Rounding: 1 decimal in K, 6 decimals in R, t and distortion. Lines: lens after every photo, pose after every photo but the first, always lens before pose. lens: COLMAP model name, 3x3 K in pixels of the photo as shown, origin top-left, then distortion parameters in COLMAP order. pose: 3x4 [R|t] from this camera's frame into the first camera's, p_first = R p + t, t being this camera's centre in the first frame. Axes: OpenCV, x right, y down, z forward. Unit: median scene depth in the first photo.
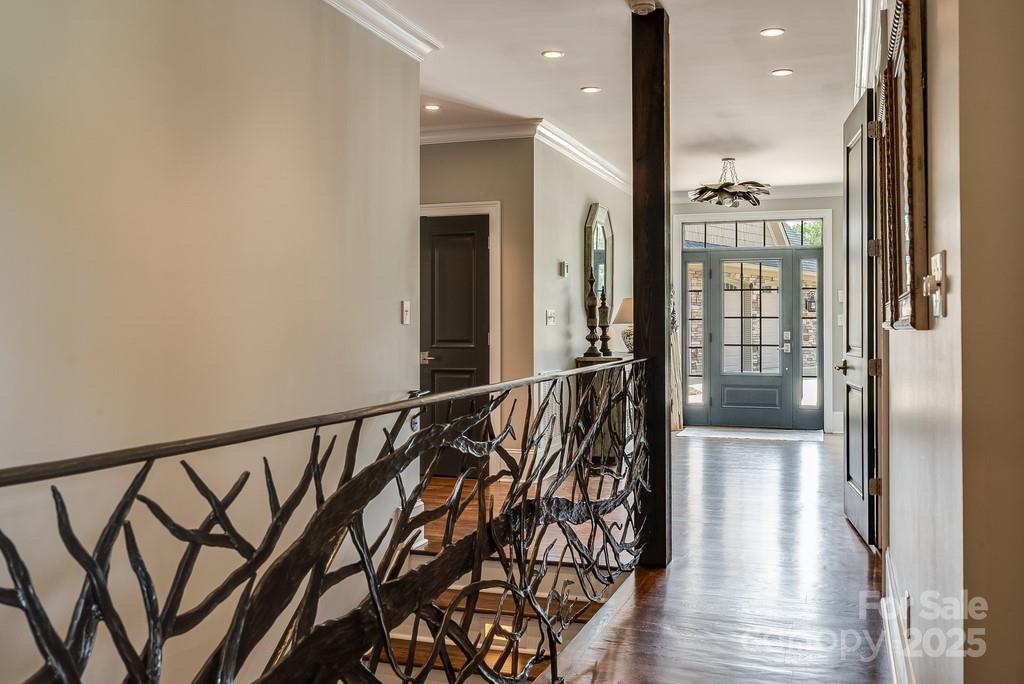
lens RADIAL K [[965.3, 0, 511.2], [0, 965.3, 333.8], [0, 0, 1]] dist [-0.008842, 0.000000]
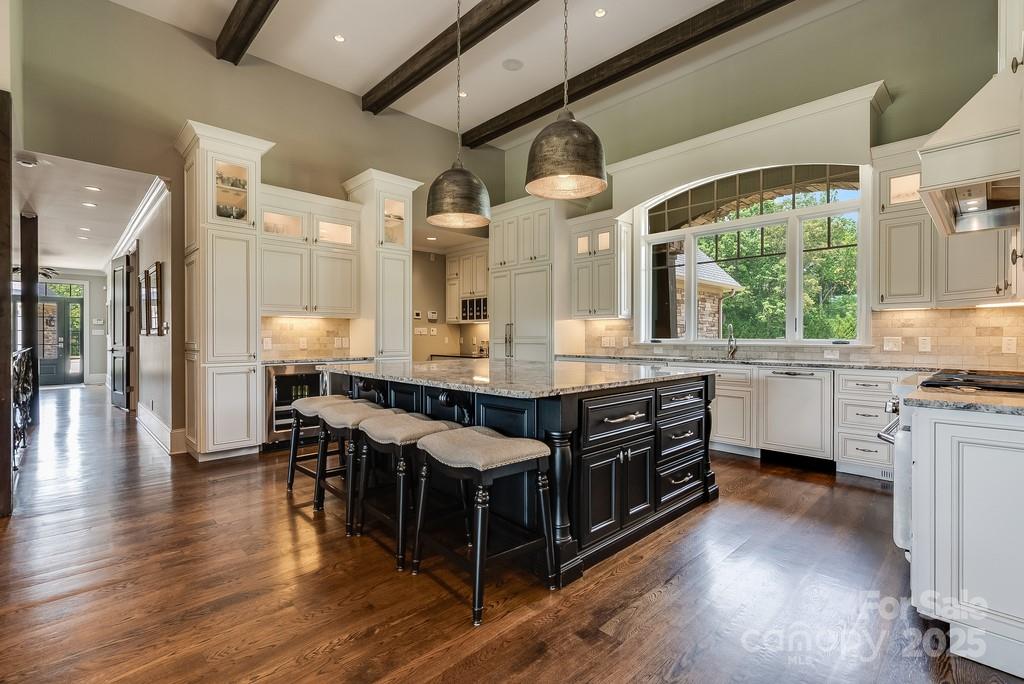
lens RADIAL K [[465.9, 0, 513.9], [0, 465.9, 338.3], [0, 0, 1]] dist [0.000124, -0.000448]
pose [[0.448366, 0.000056, 0.893850, -0.176548], [0.002179, 0.999997, -0.001155, 0.002745], [-0.893847, 0.002466, 0.448365, -0.329384]]
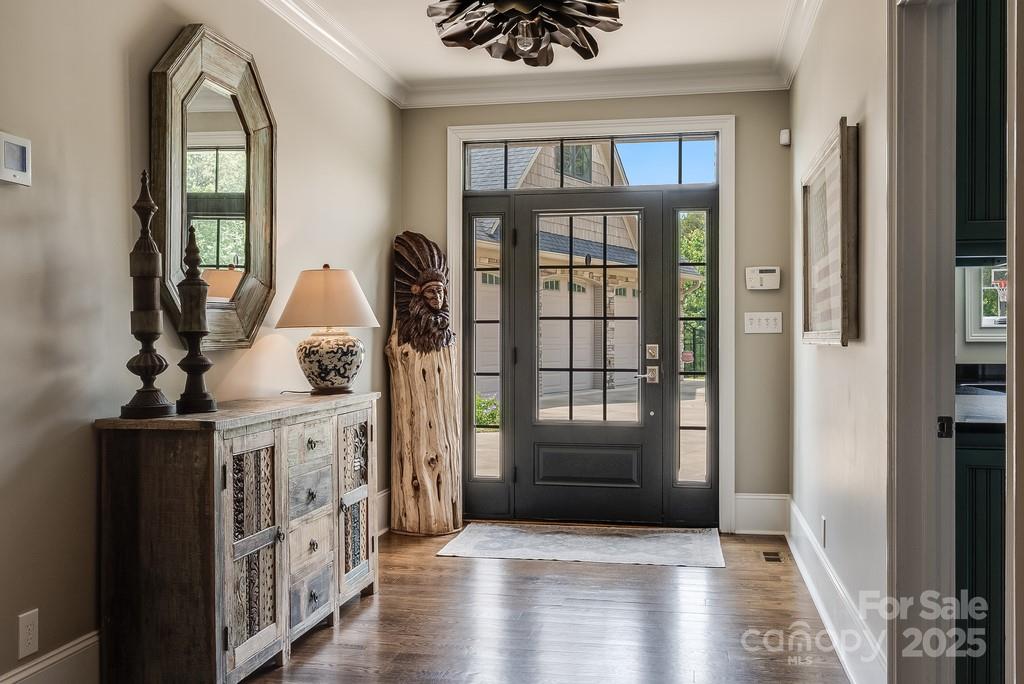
lens RADIAL K [[965.3, 0, 512.6], [0, 965.3, 342.7], [0, 0, 1]] dist [-0.008842, 0.000000]
pose [[0.989388, 0.001075, 0.145292, 0.130160], [-0.001219, 0.999999, 0.000900, -0.003513], [-0.145291, -0.001067, 0.989388, 0.477580]]
